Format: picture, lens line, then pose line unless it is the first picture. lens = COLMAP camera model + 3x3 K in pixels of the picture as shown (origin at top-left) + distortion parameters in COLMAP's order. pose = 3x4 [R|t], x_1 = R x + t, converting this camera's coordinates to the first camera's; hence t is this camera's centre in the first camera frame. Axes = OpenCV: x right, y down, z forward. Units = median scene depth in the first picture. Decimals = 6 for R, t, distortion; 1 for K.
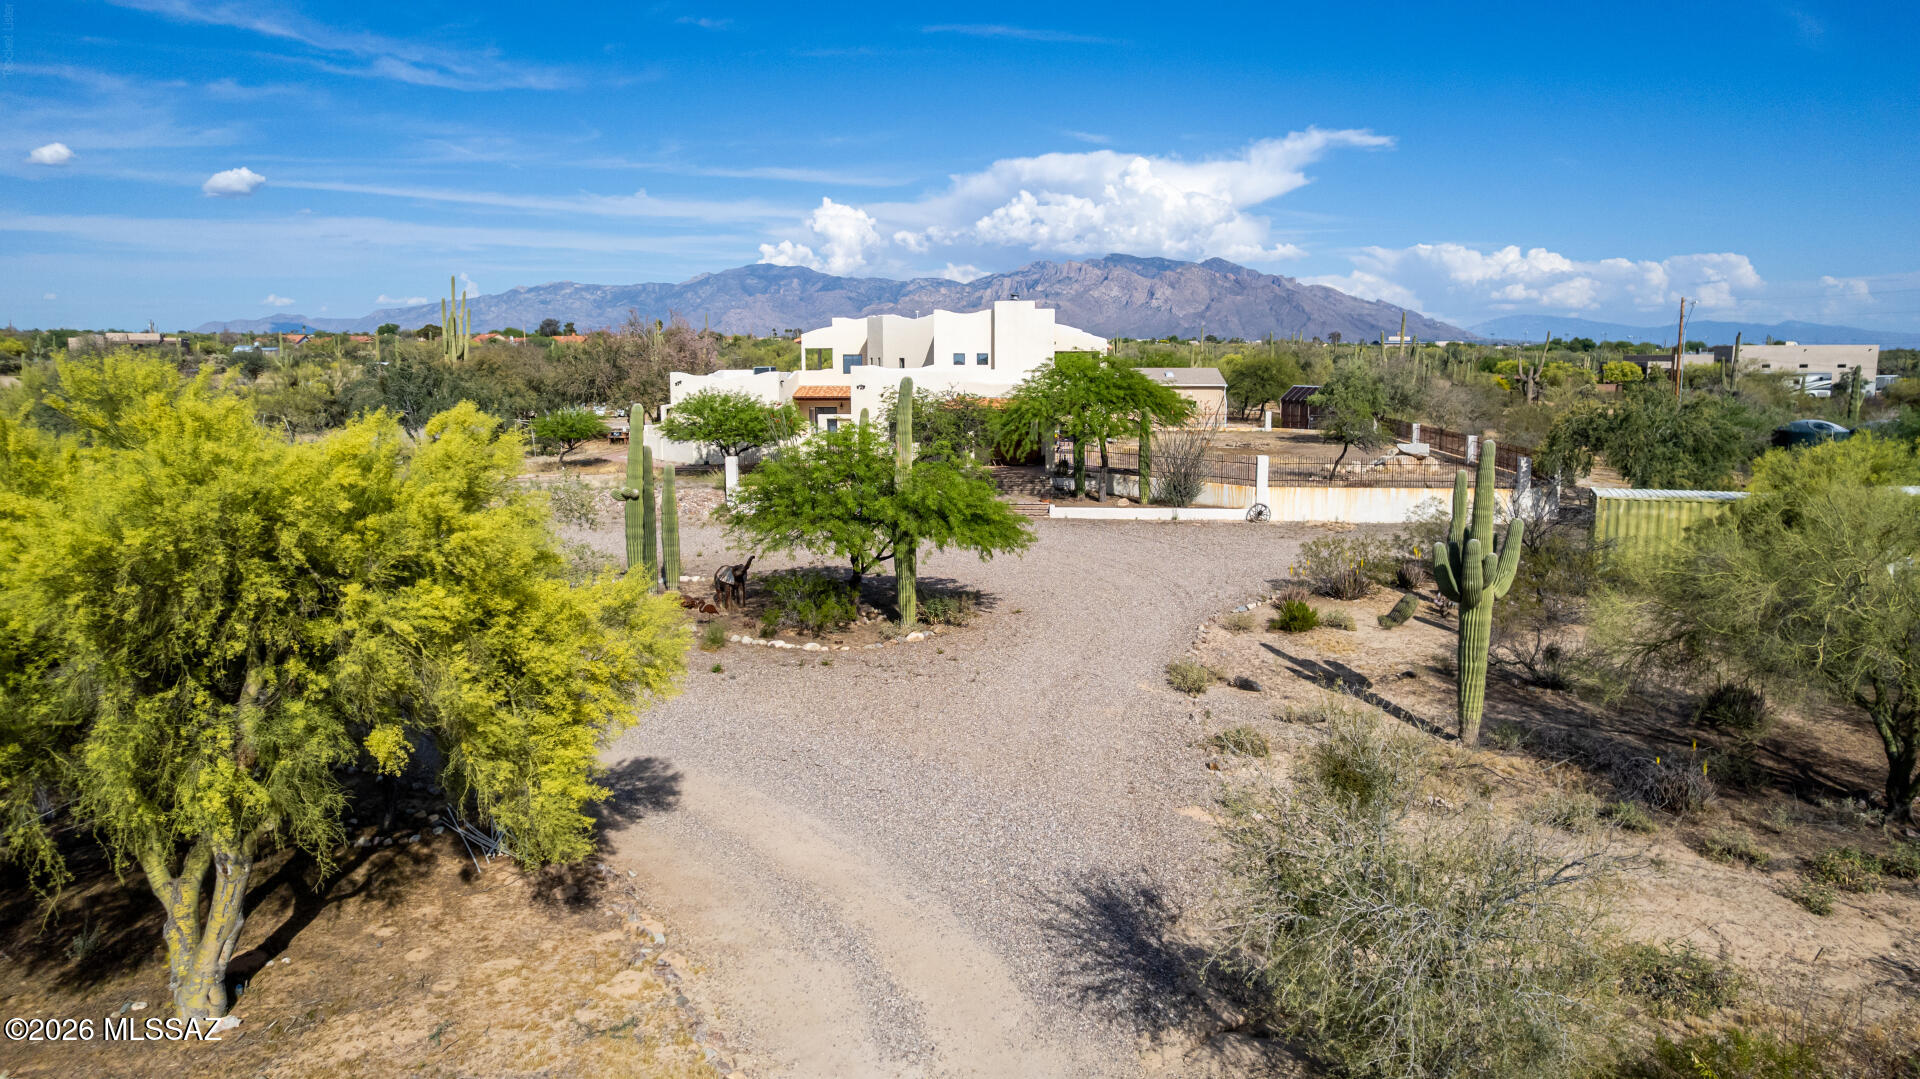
lens RADIAL K [[1230.2, 0, 953.1], [0, 1230.2, 547.1], [0, 0, 1]] dist [-0.073024, 0.066092]
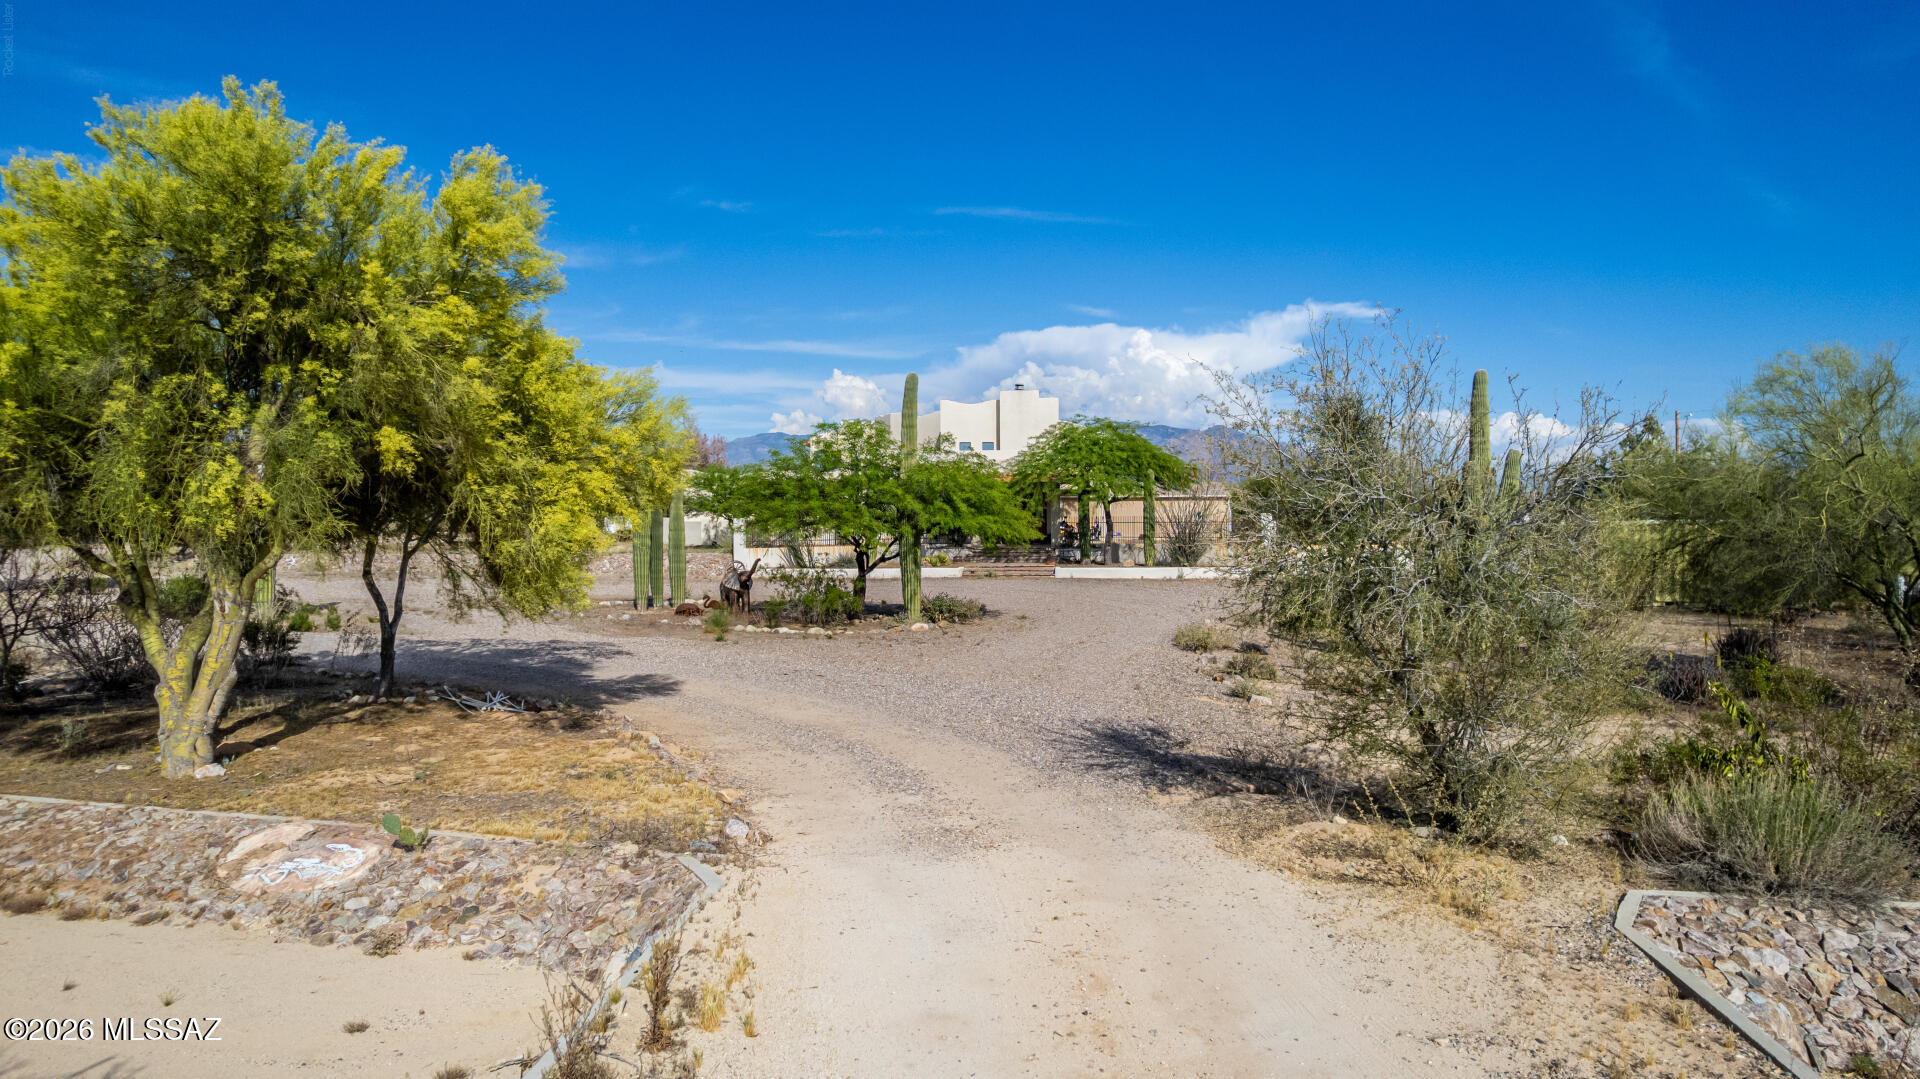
lens RADIAL K [[1230.2, 0, 945.1], [0, 1230.2, 543.3], [0, 0, 1]] dist [-0.073024, 0.066092]
pose [[0.999916, -0.000607, -0.012935, 0.002651], [-0.001169, 0.990585, -0.136890, 0.141732], [0.012897, 0.136894, 0.990502, 0.004500]]
